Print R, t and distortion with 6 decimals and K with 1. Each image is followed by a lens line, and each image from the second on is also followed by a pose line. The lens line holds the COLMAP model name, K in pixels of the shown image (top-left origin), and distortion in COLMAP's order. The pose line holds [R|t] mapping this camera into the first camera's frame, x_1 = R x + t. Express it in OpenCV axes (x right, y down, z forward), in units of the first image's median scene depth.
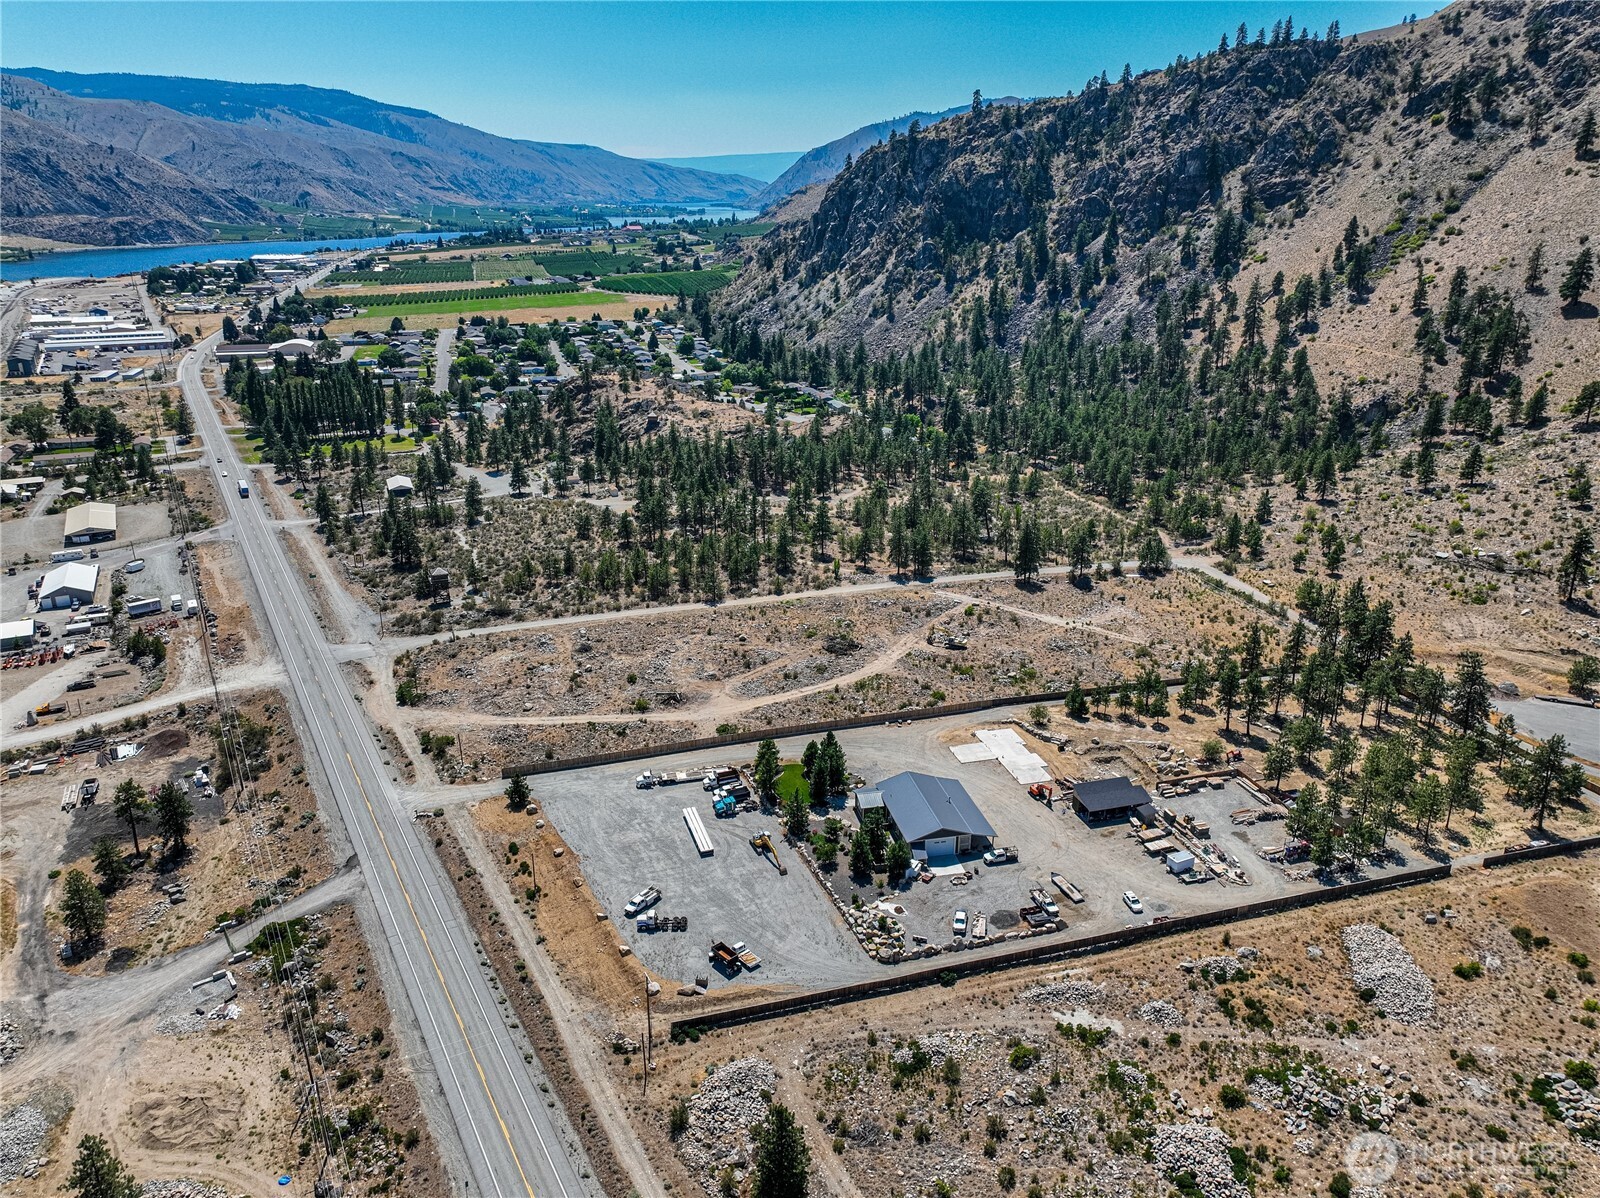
lens RADIAL K [[1125.4, 0, 805.2], [0, 1125.4, 597.6], [0, 0, 1]] dist [-0.008712, 0.027323]
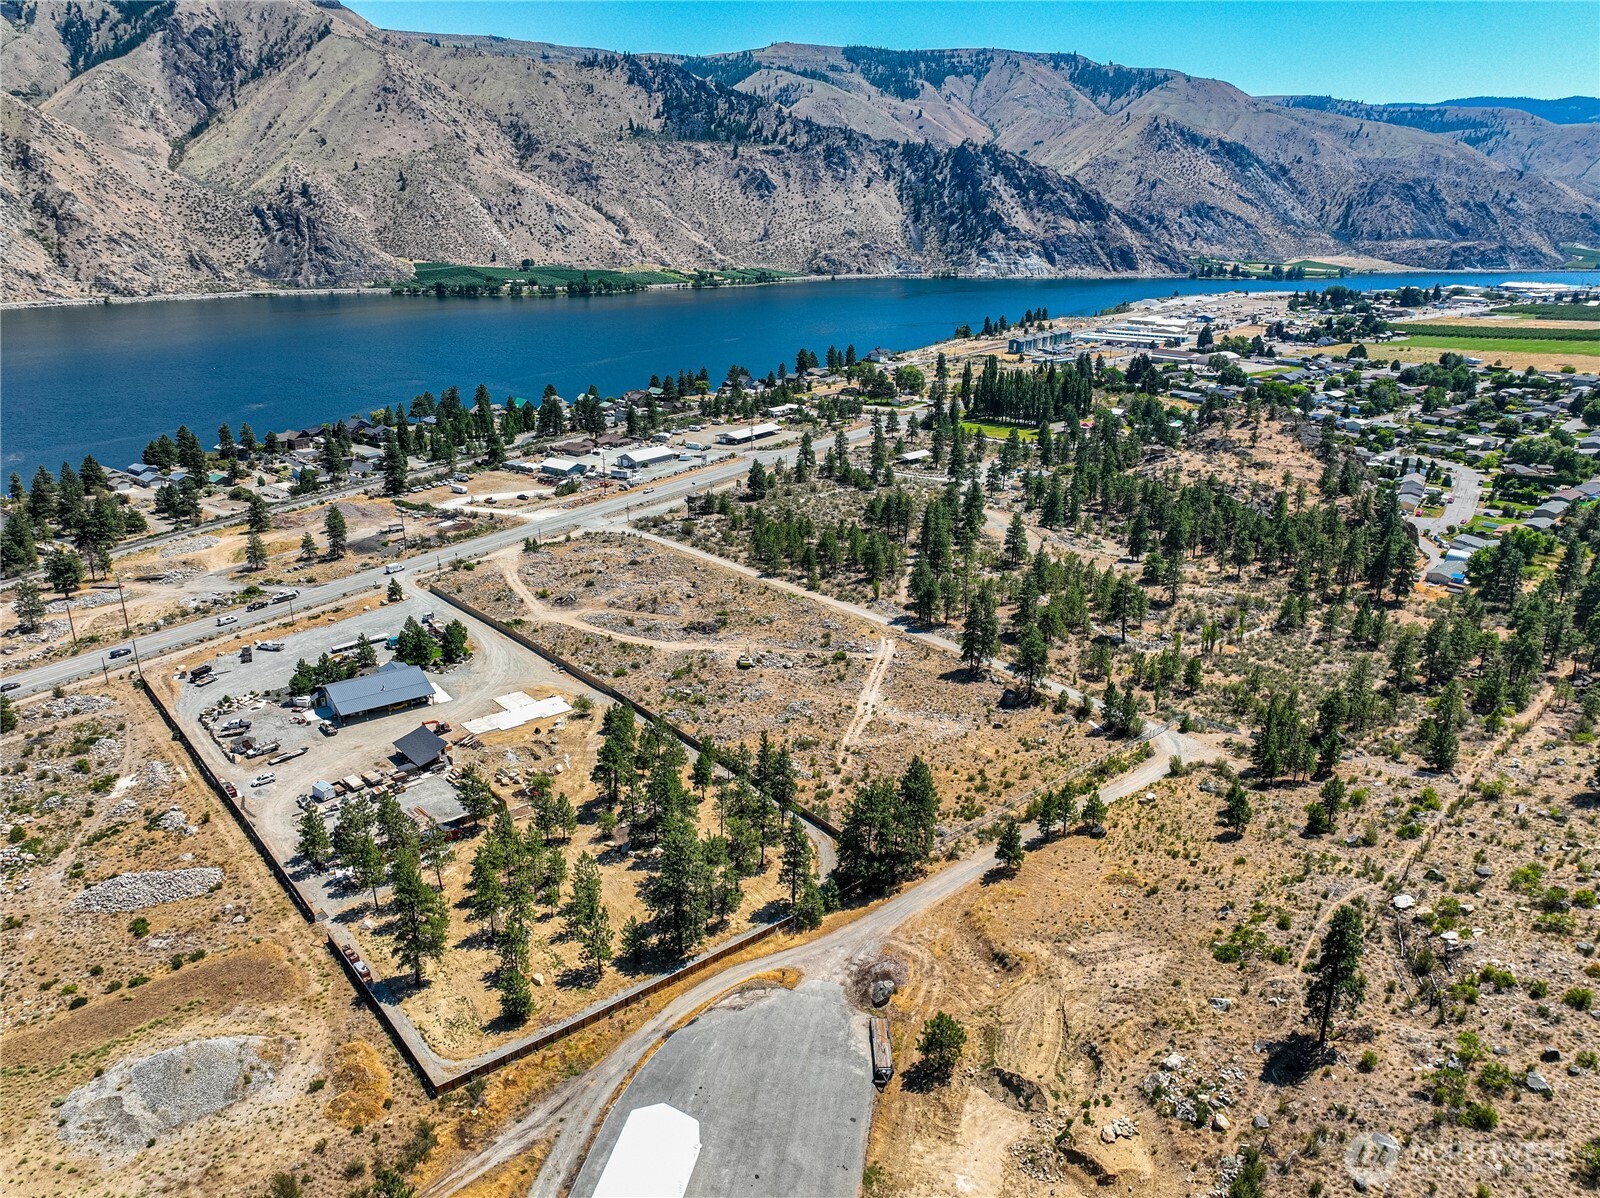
lens RADIAL K [[1125.4, 0, 805.2], [0, 1125.4, 597.6], [0, 0, 1]] dist [-0.008712, 0.027323]
pose [[0.414030, 0.296789, -0.860520, 0.614313], [-0.315650, 0.933507, 0.170090, -0.121085], [0.853782, 0.201201, 0.480182, 0.358800]]
